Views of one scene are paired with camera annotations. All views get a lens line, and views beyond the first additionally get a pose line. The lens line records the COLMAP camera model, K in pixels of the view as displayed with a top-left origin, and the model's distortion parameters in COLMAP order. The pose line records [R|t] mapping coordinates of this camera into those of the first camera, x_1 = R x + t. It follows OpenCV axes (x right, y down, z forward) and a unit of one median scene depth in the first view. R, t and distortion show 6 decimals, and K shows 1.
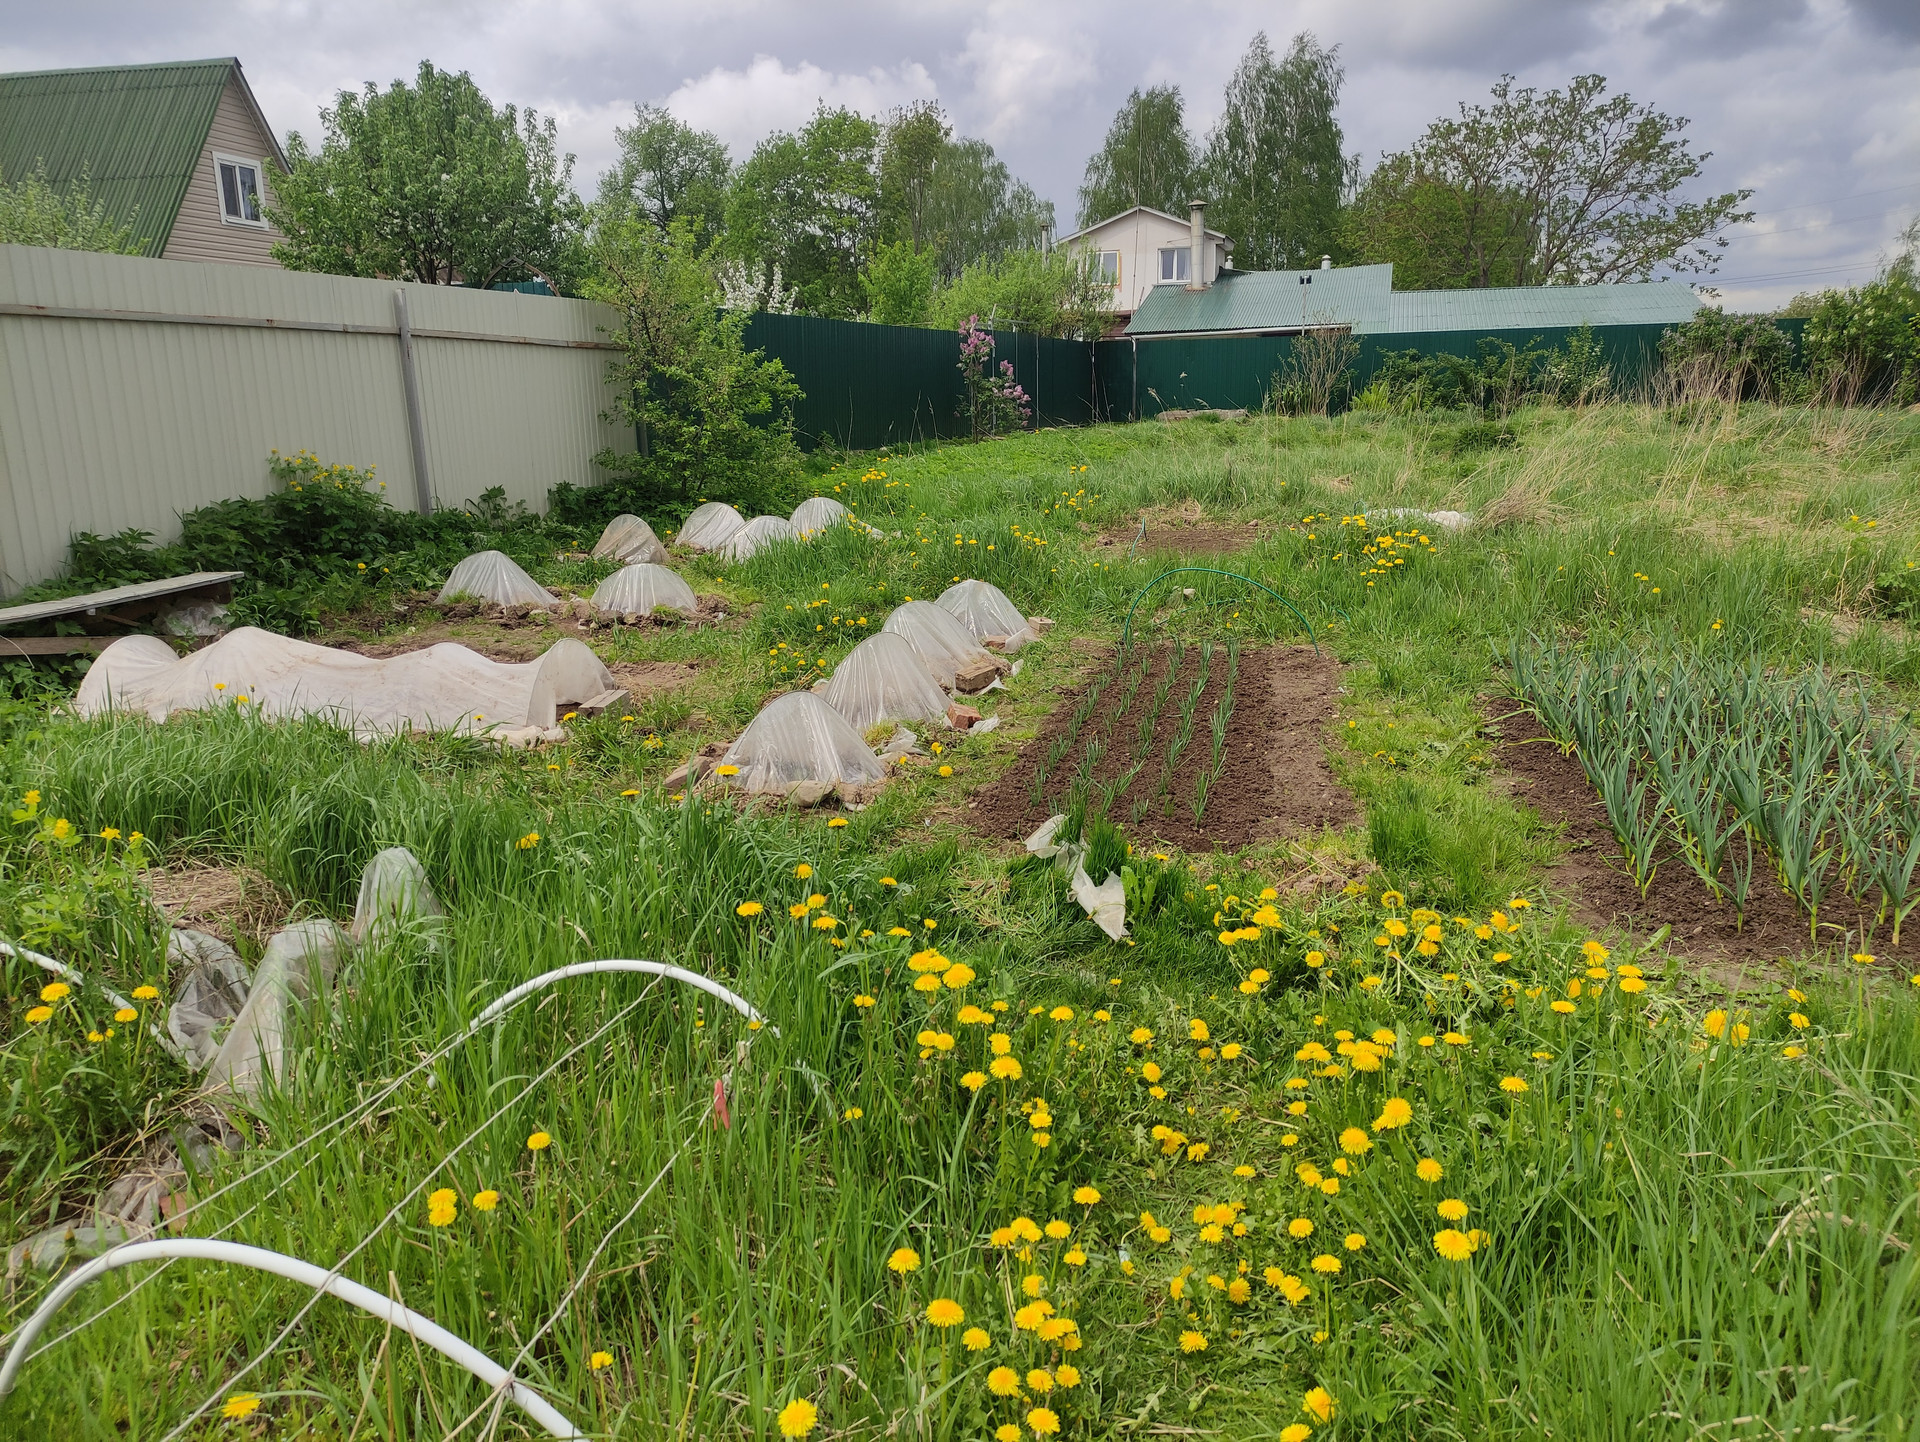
lens RADIAL K [[1406.1, 0, 960.0], [0, 1406.1, 721.0], [0, 0, 1]] dist [0.074079, -0.061083]
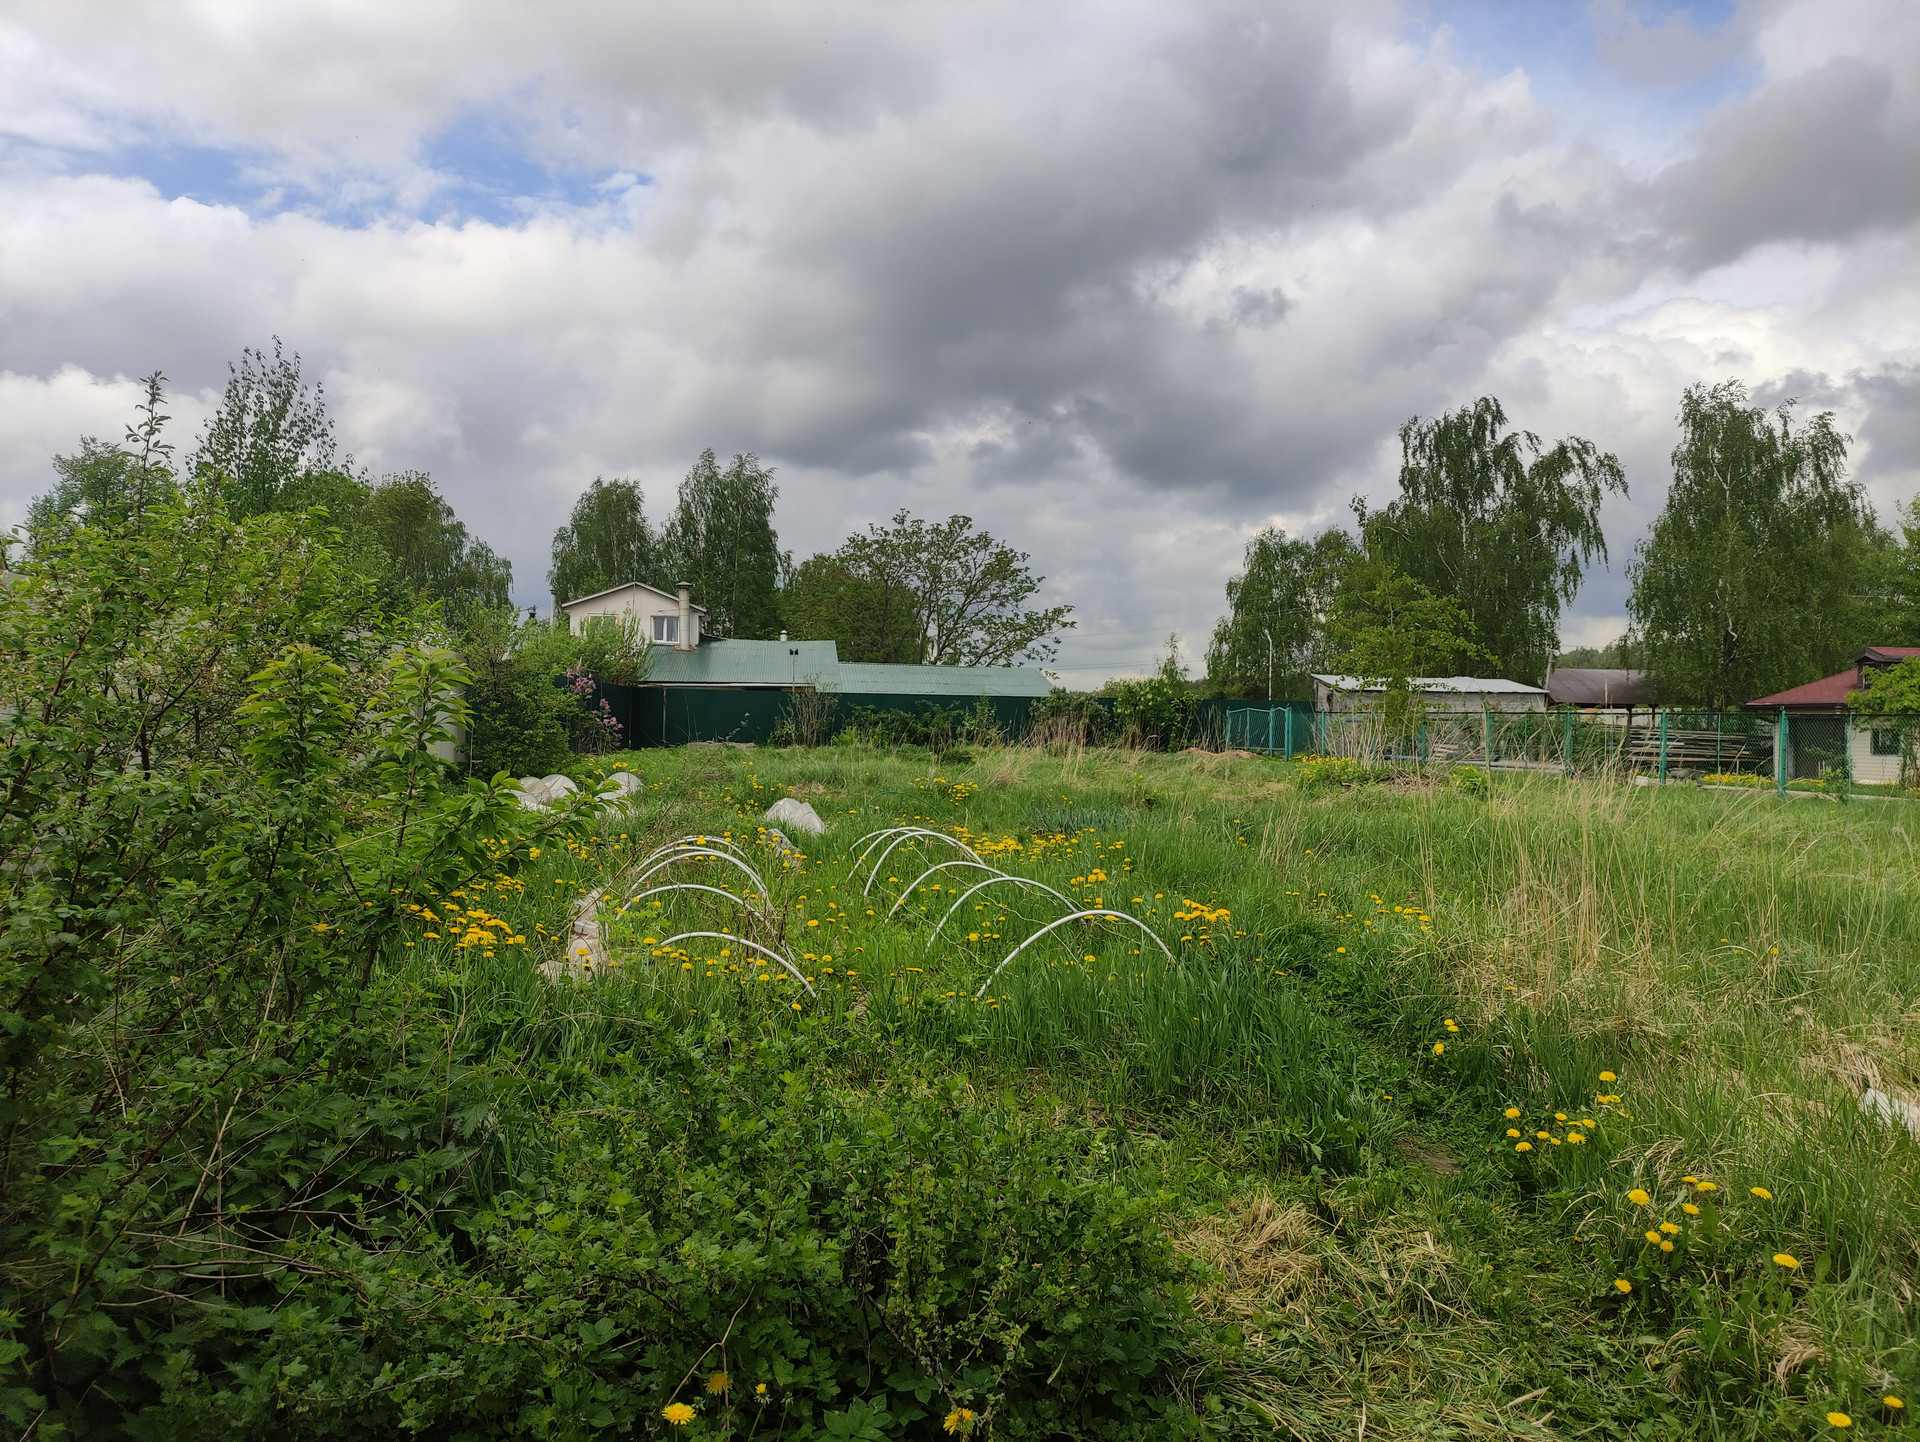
lens RADIAL K [[1406.1, 0, 960.0], [0, 1406.1, 721.0], [0, 0, 1]] dist [0.074079, -0.061083]
pose [[0.917793, 0.037473, 0.395287, -0.077359], [0.057951, 0.972234, -0.226722, 0.036940], [-0.392807, 0.230991, 0.890138, -0.133323]]
